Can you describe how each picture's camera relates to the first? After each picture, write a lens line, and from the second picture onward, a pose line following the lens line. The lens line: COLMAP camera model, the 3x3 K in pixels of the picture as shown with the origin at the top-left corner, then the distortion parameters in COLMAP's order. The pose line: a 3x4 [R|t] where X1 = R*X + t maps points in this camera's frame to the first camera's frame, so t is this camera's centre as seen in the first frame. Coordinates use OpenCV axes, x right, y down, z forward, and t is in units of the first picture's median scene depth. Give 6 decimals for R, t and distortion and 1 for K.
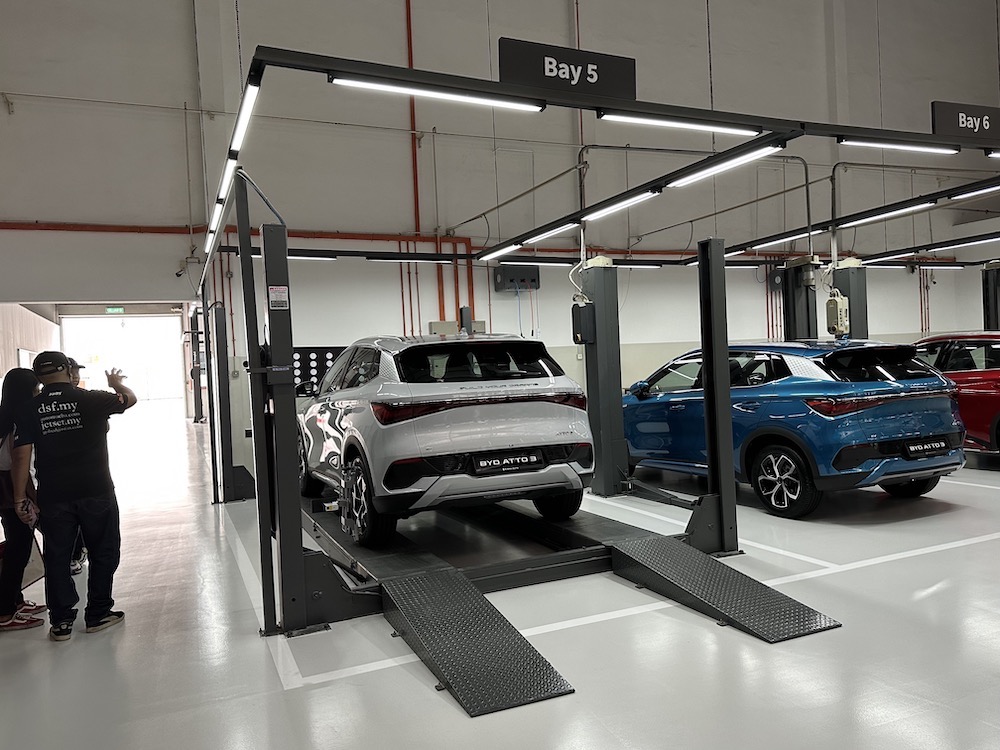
lens RADIAL K [[751.9, 0, 500.0], [0, 751.9, 375.0], [0, 0, 1]] dist [0.002091, -0.000133]
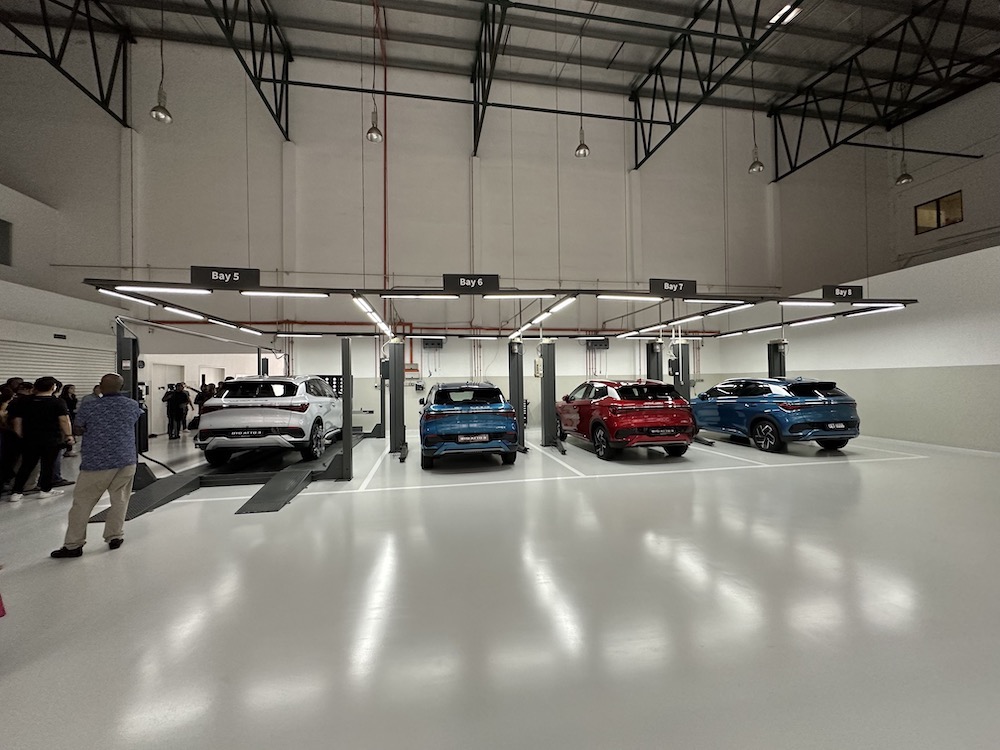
lens RADIAL K [[401.3, 0, 500.0], [0, 401.3, 375.0], [0, 0, 1]] dist [-0.000543, -0.000045]
pose [[0.971468, 0.027386, -0.235585, 0.987004], [-0.032040, 0.999359, -0.015952, -0.066997], [0.234997, 0.023045, 0.971723, -0.046767]]
